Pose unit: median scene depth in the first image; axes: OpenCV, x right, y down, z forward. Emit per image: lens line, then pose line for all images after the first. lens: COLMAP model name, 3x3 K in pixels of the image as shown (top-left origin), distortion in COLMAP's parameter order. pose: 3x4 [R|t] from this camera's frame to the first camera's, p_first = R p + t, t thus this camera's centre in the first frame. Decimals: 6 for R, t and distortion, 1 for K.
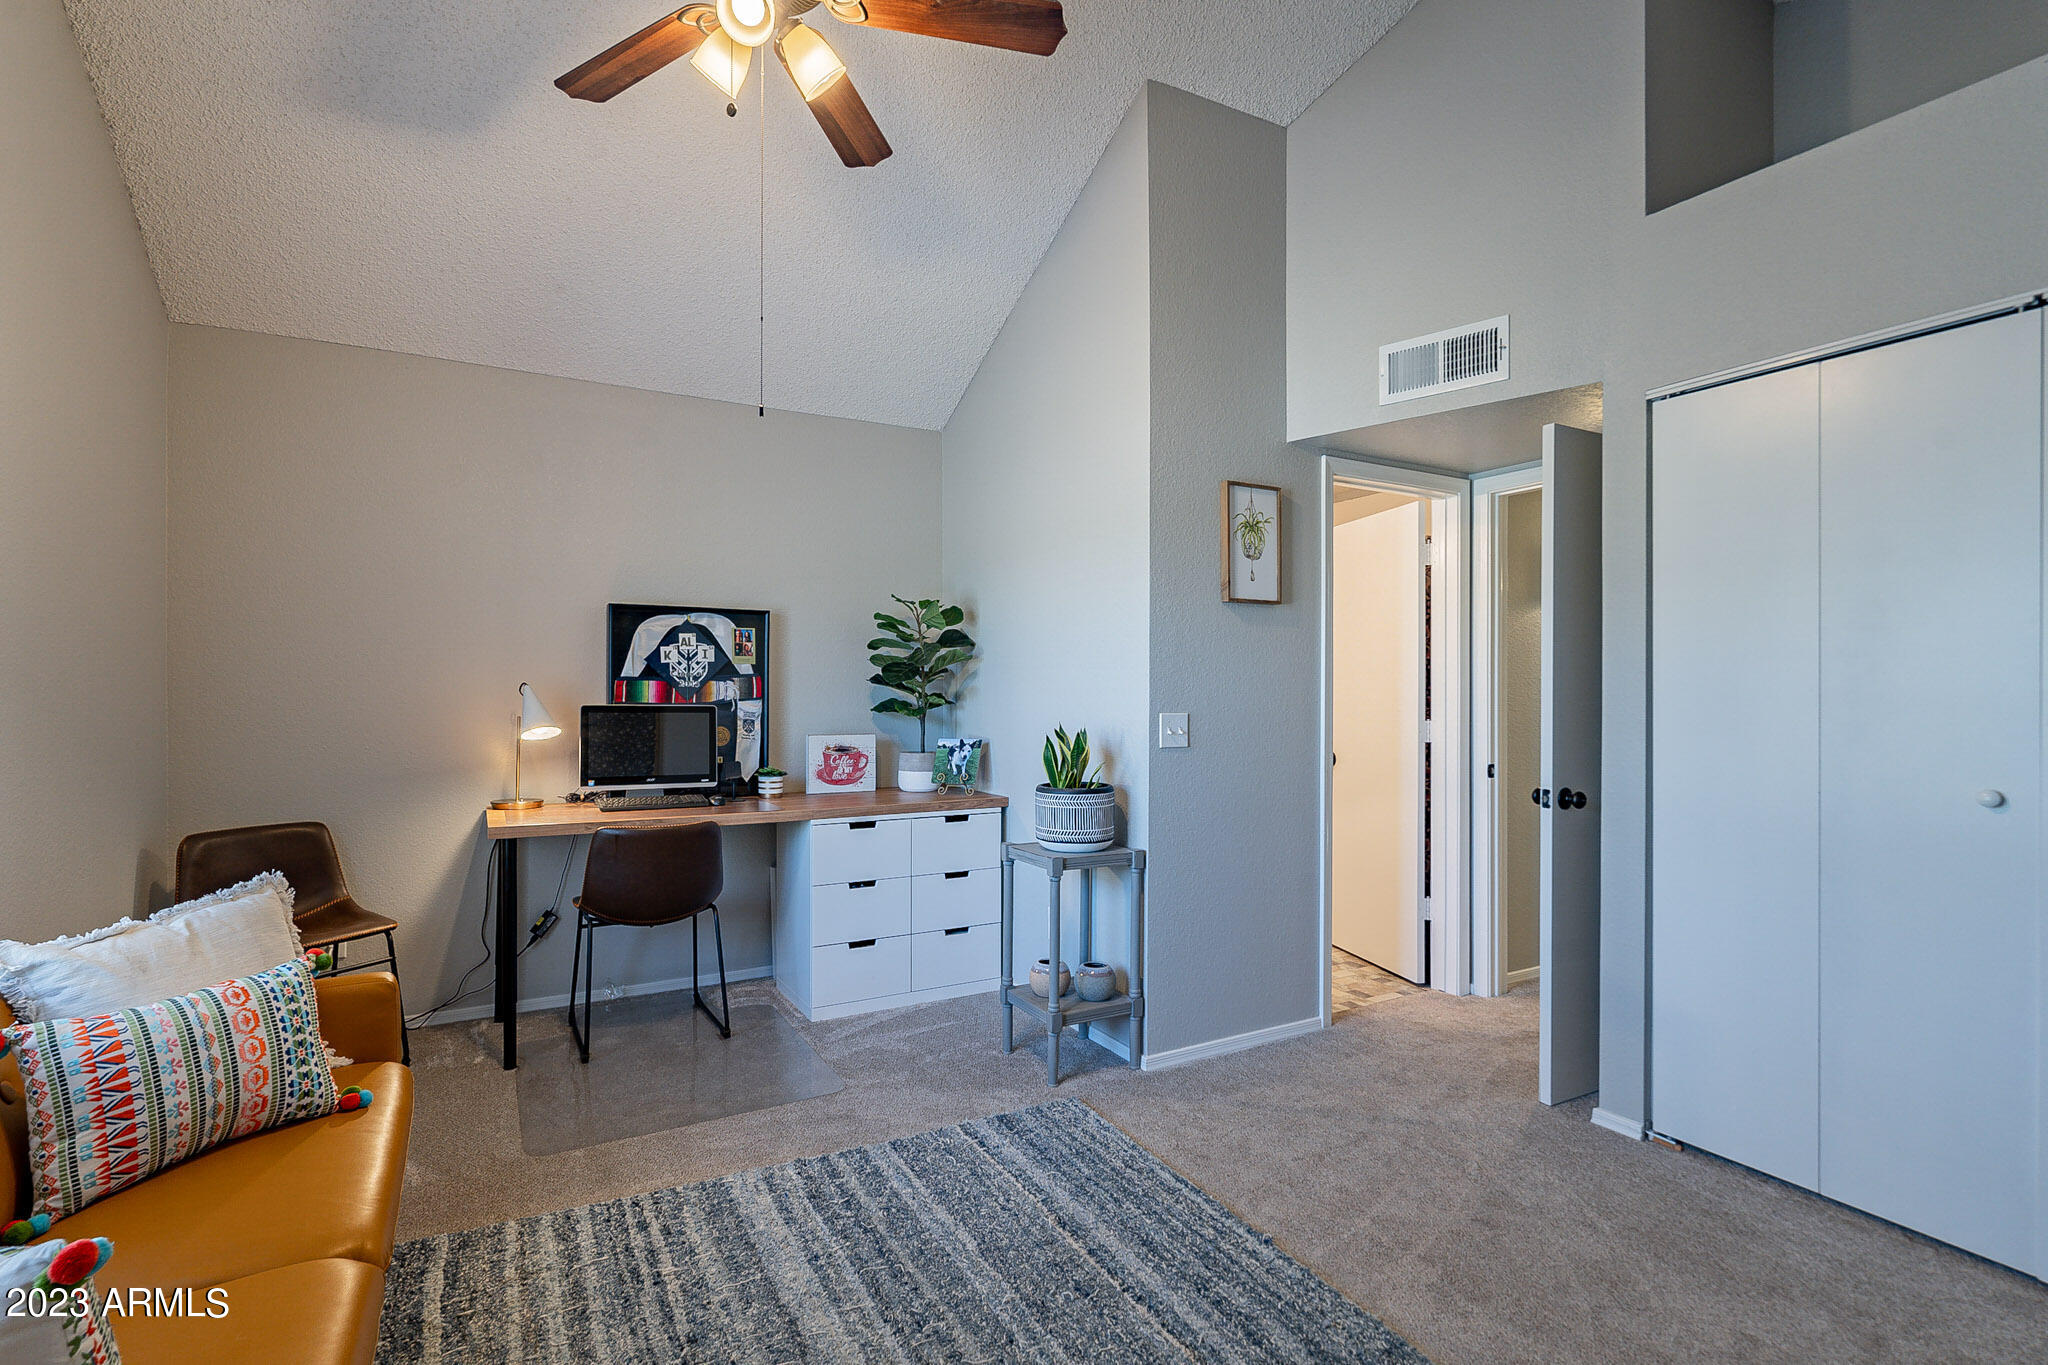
lens RADIAL K [[960.6, 0, 1018.2], [0, 960.6, 680.0], [0, 0, 1]] dist [-0.000385, -0.001023]
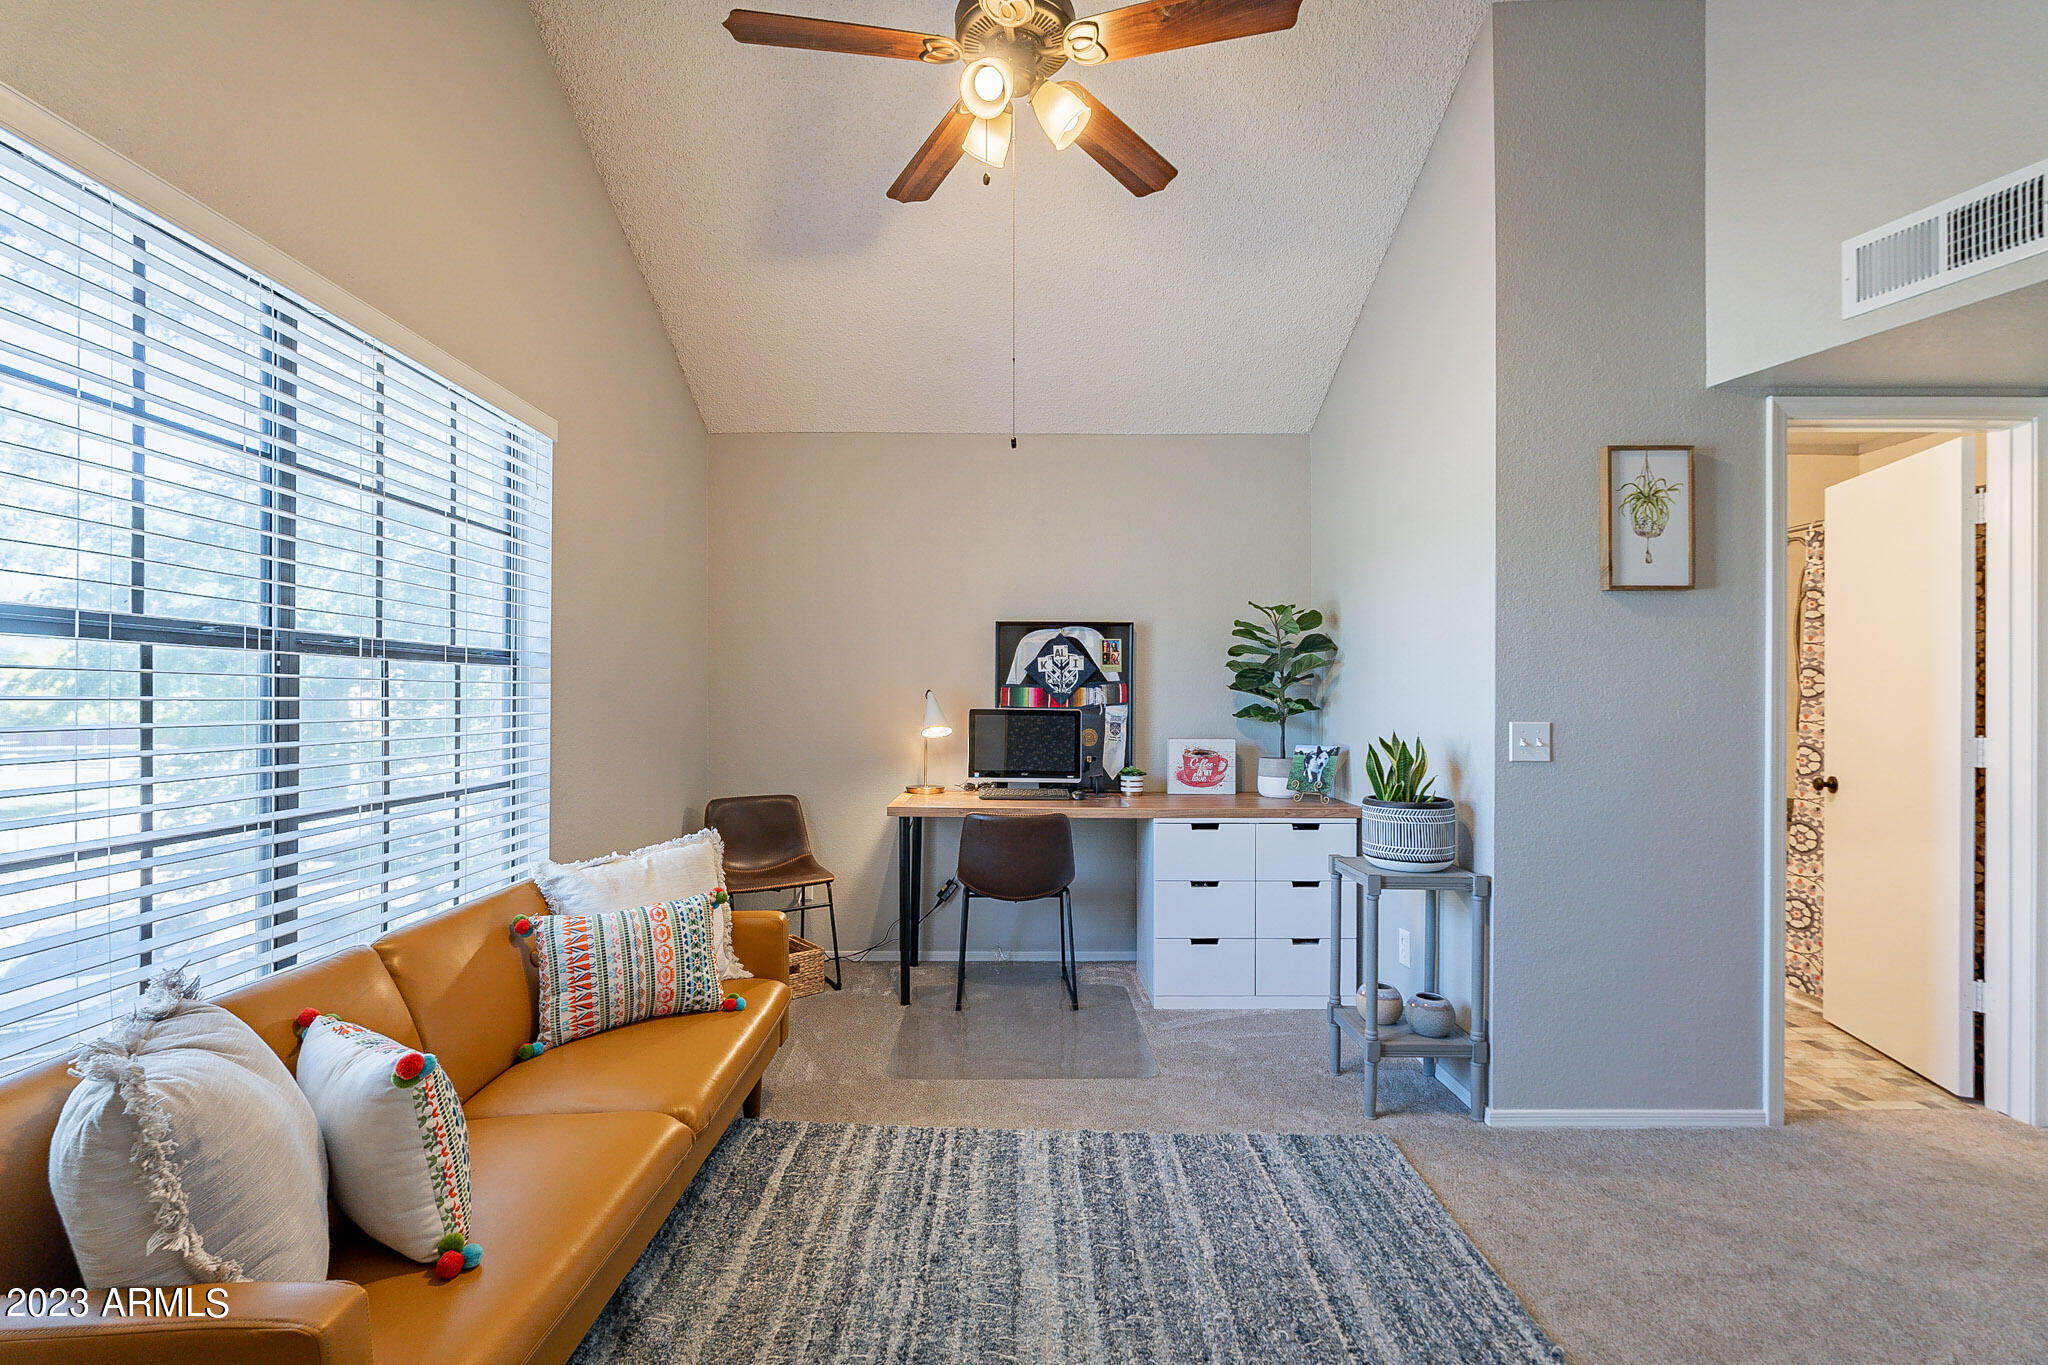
lens RADIAL K [[910.1, 0, 1013.5], [0, 910.1, 688.1], [0, 0, 1]] dist [0.000243, -0.000160]
pose [[0.872488, -0.004538, -0.488614, 0.158711], [0.005277, 0.999986, 0.000137, 0.001282], [0.488607, -0.002698, 0.872500, 0.054048]]
